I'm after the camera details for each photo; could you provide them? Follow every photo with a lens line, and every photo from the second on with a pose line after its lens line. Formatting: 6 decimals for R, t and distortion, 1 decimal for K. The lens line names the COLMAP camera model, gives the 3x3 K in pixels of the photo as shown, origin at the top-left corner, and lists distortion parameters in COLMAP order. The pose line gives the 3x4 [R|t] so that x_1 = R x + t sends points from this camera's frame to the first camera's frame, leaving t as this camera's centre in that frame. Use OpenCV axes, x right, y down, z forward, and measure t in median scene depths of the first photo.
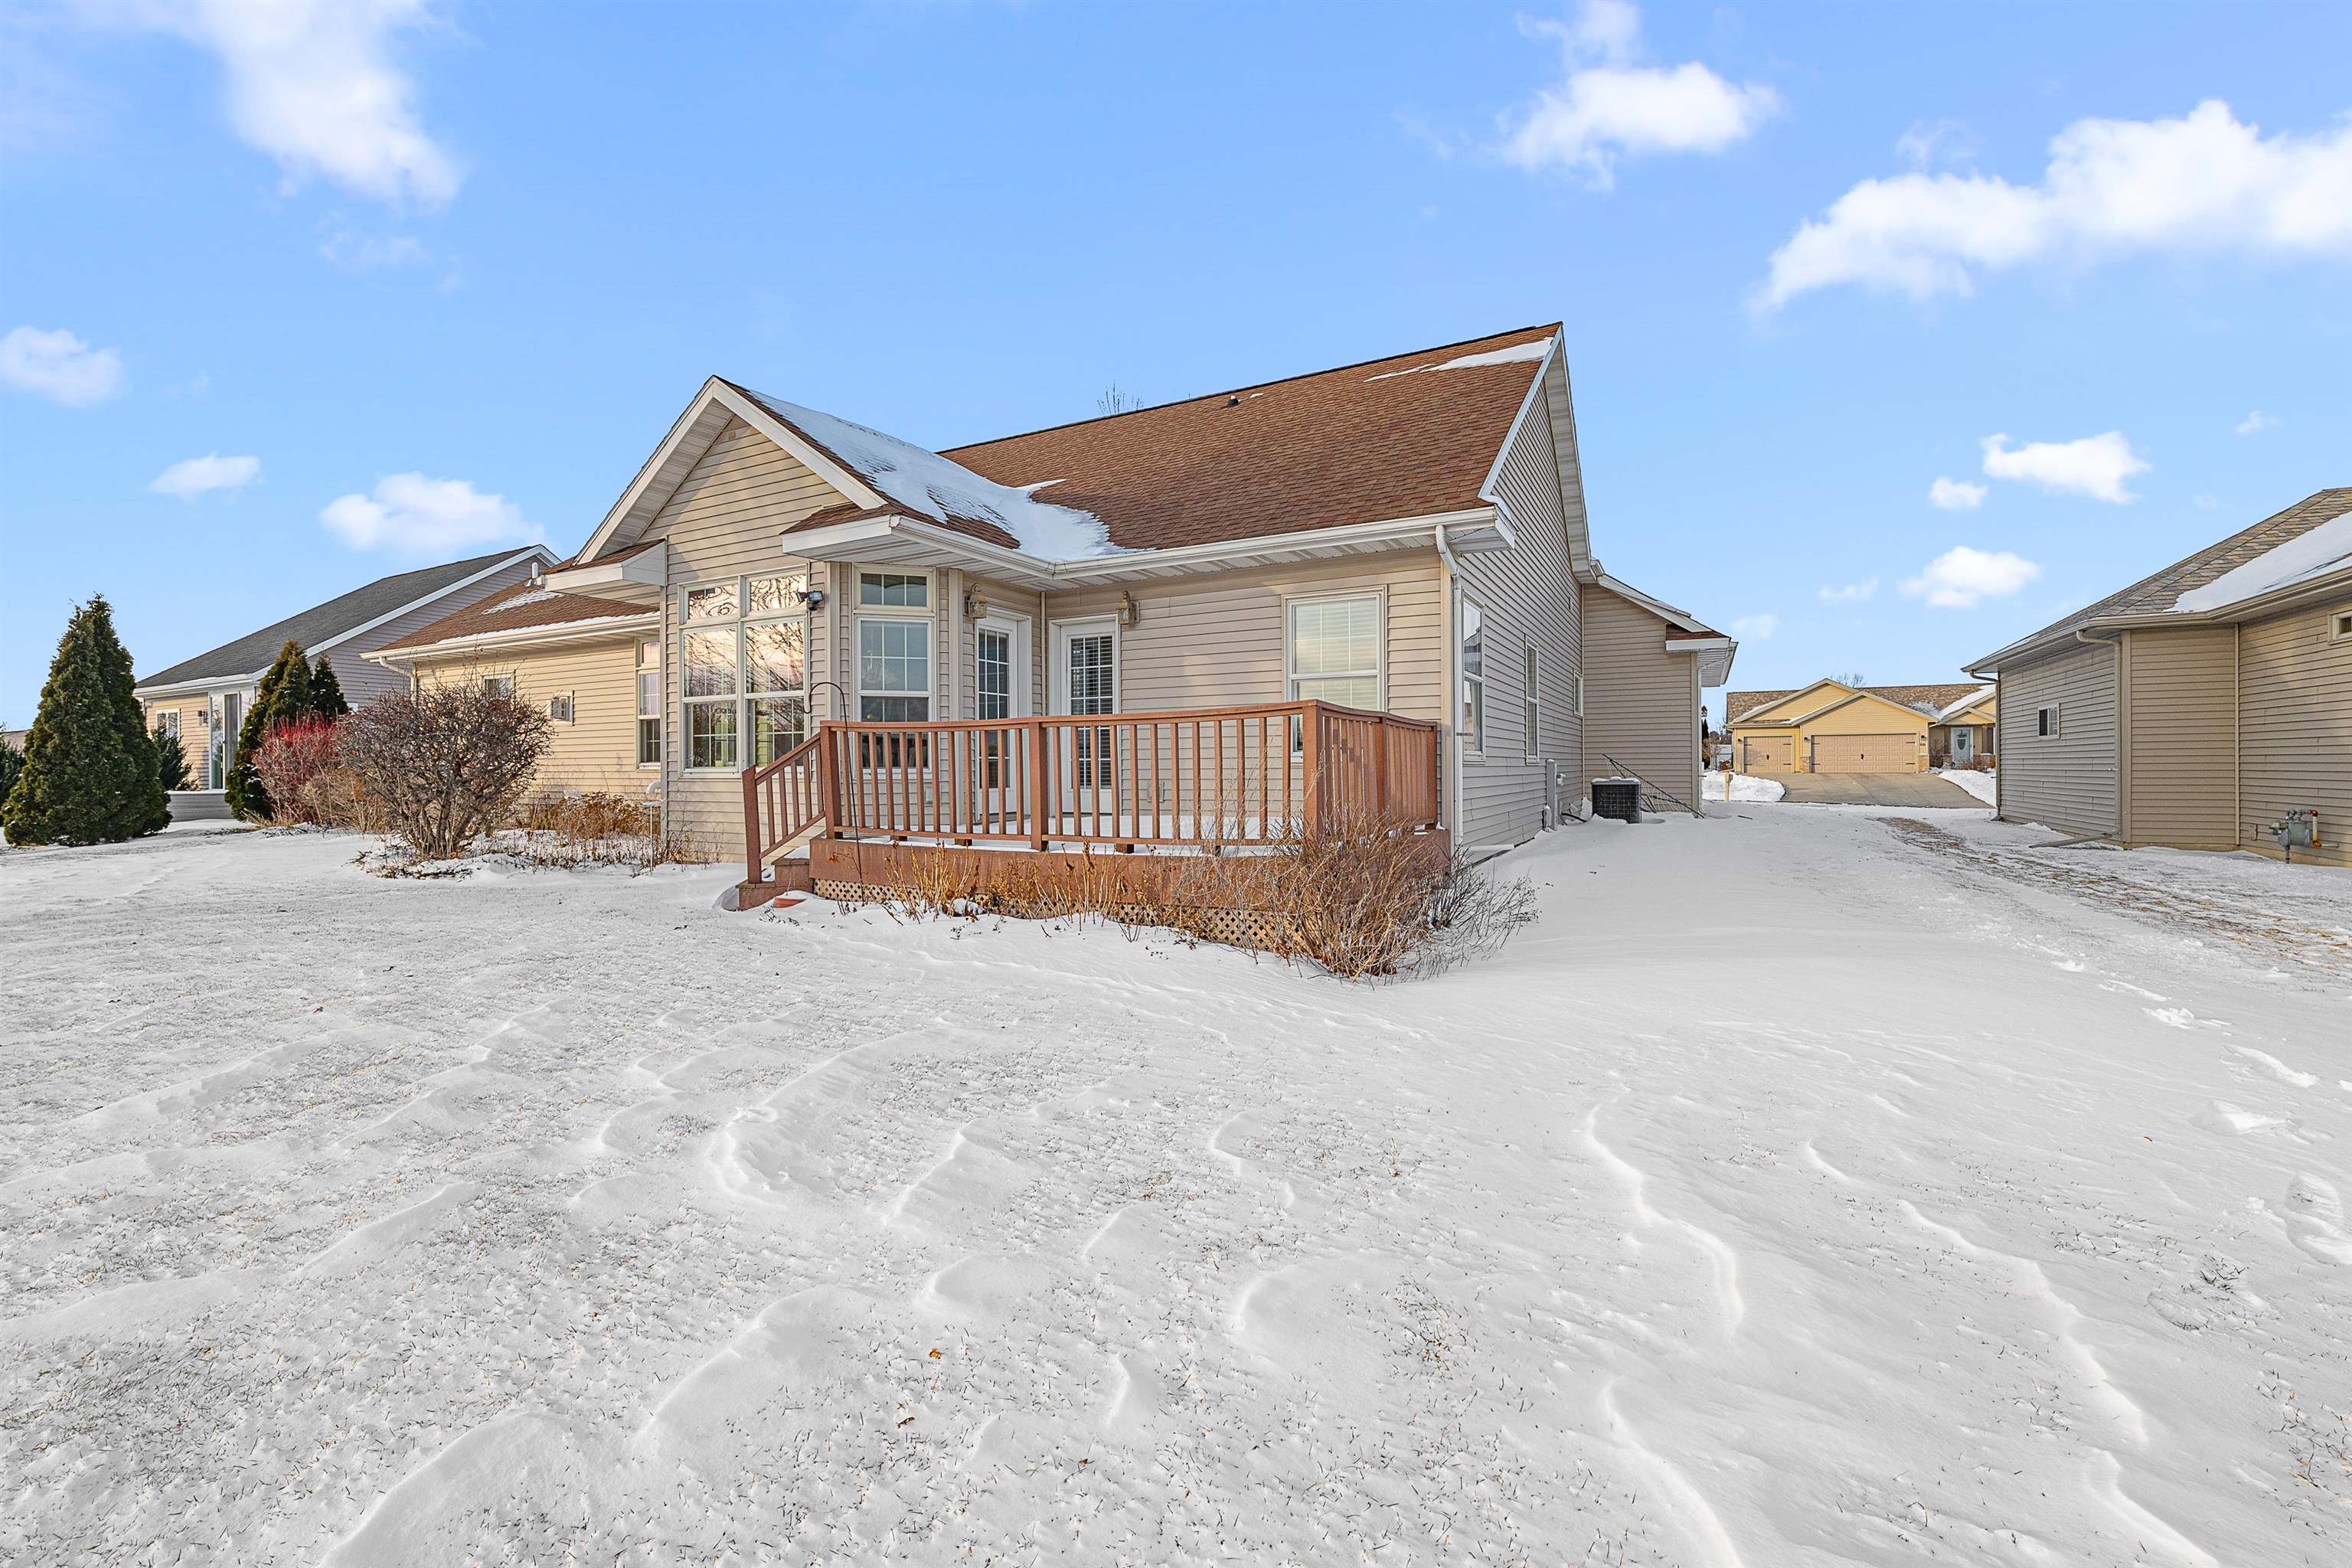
lens RADIAL K [[1013.7, 0, 1182.9], [0, 1013.7, 763.2], [0, 0, 1]] dist [-0.012401, 0.001056]
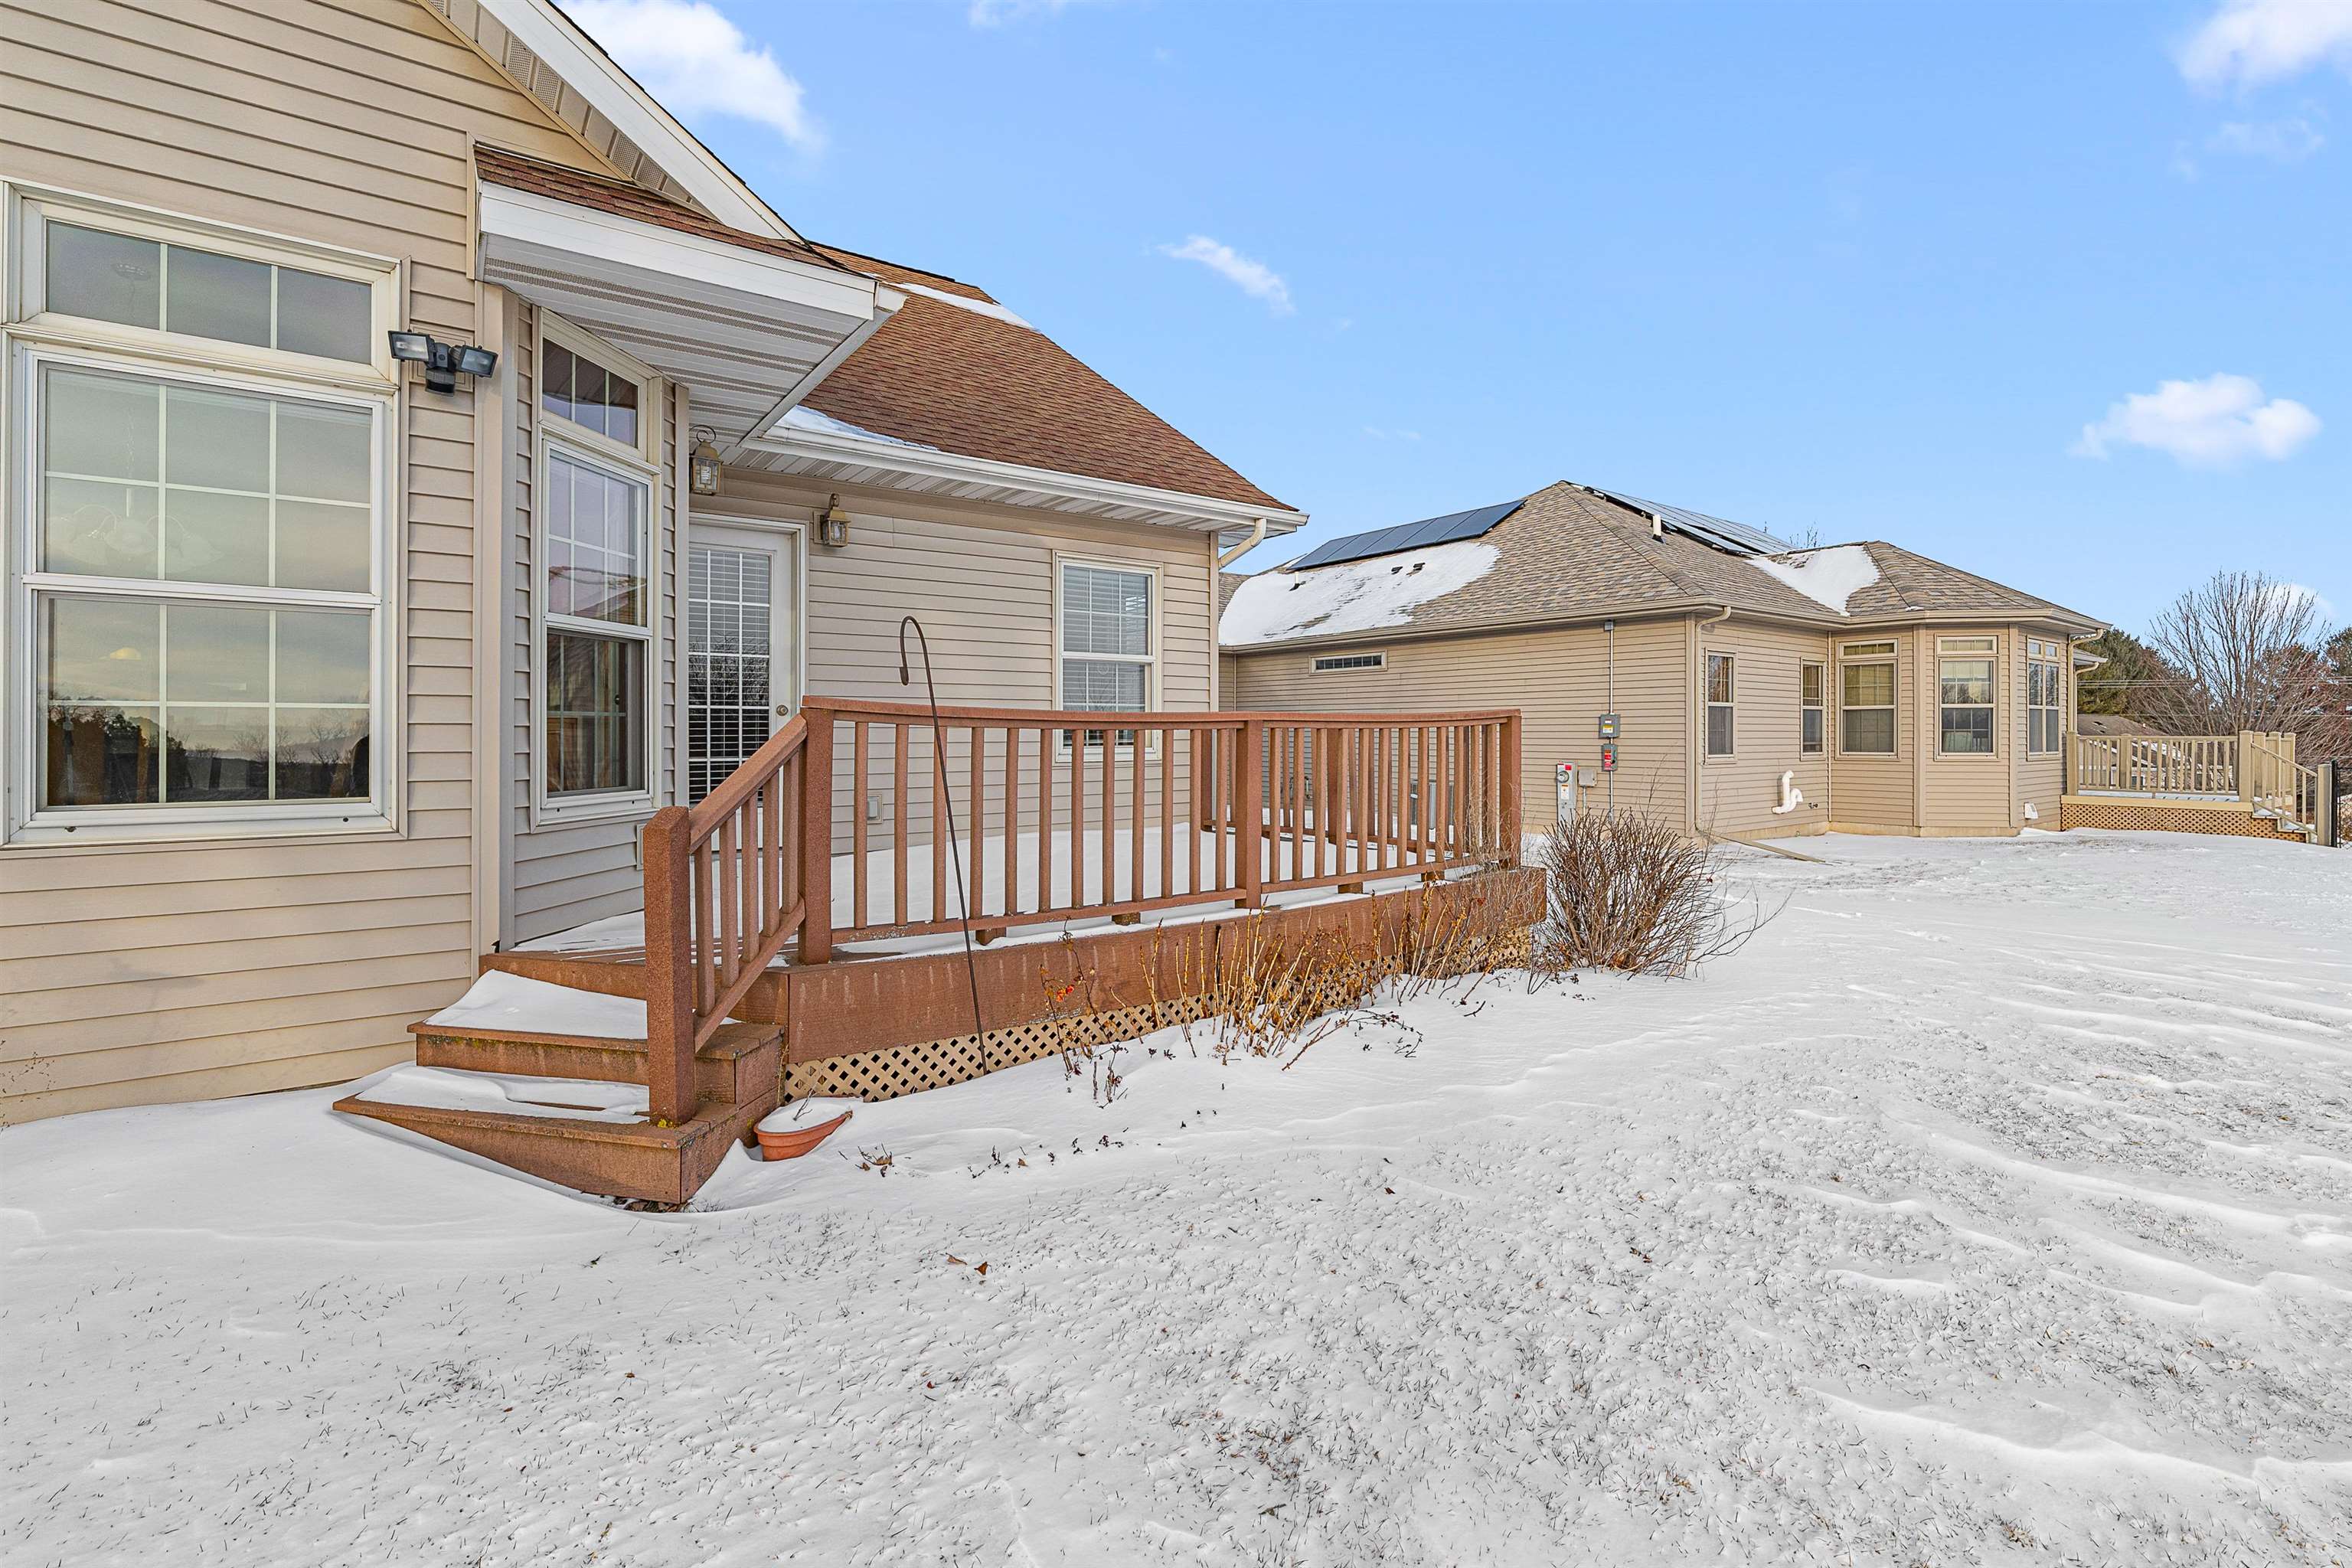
lens RADIAL K [[1038.2, 0, 1186.1], [0, 1038.2, 727.6], [0, 0, 1]] dist [-0.006701, 0.000452]
pose [[0.398710, 0.008599, 0.917037, -0.584463], [-0.008085, 0.999950, -0.005861, -0.022841], [-0.917041, -0.005078, 0.398760, 0.561577]]
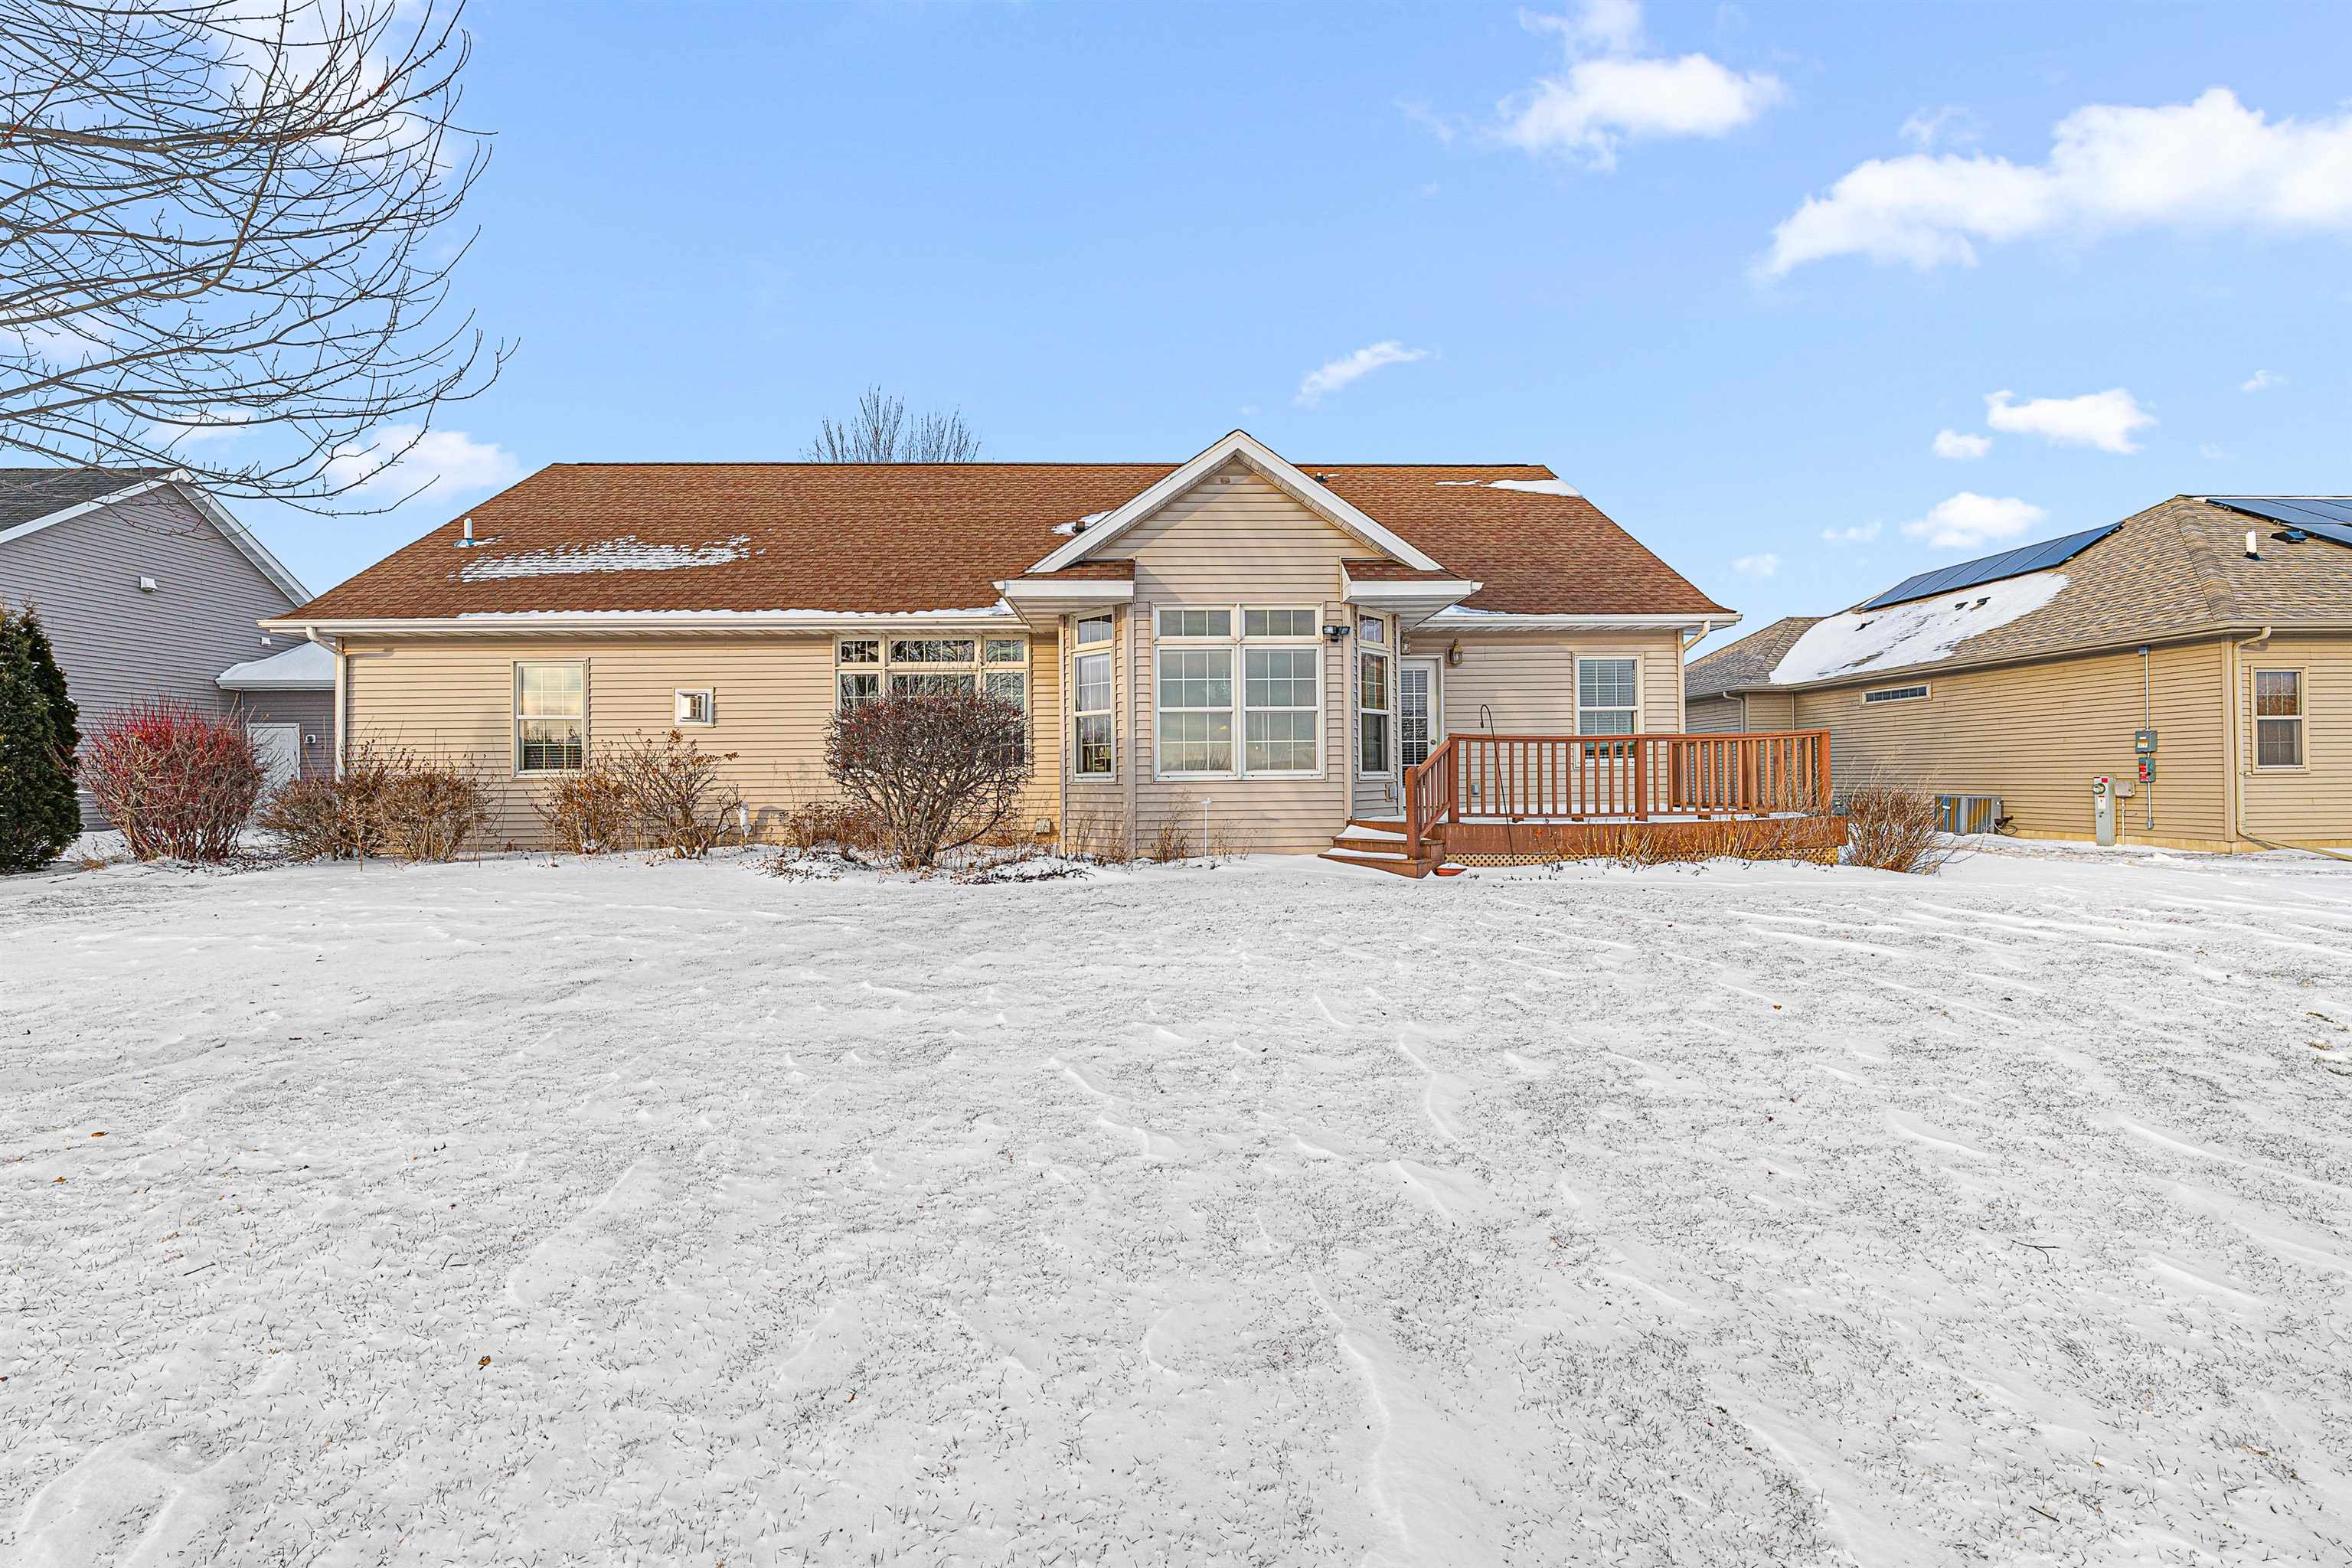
lens RADIAL K [[1013.7, 0, 1165.9], [0, 1013.7, 773.3], [0, 0, 1]] dist [-0.012401, 0.001056]
pose [[0.848637, -0.001719, 0.528973, -1.135662], [0.004251, 0.999985, -0.003570, 0.011010], [-0.528959, 0.005279, 0.848631, 0.069553]]
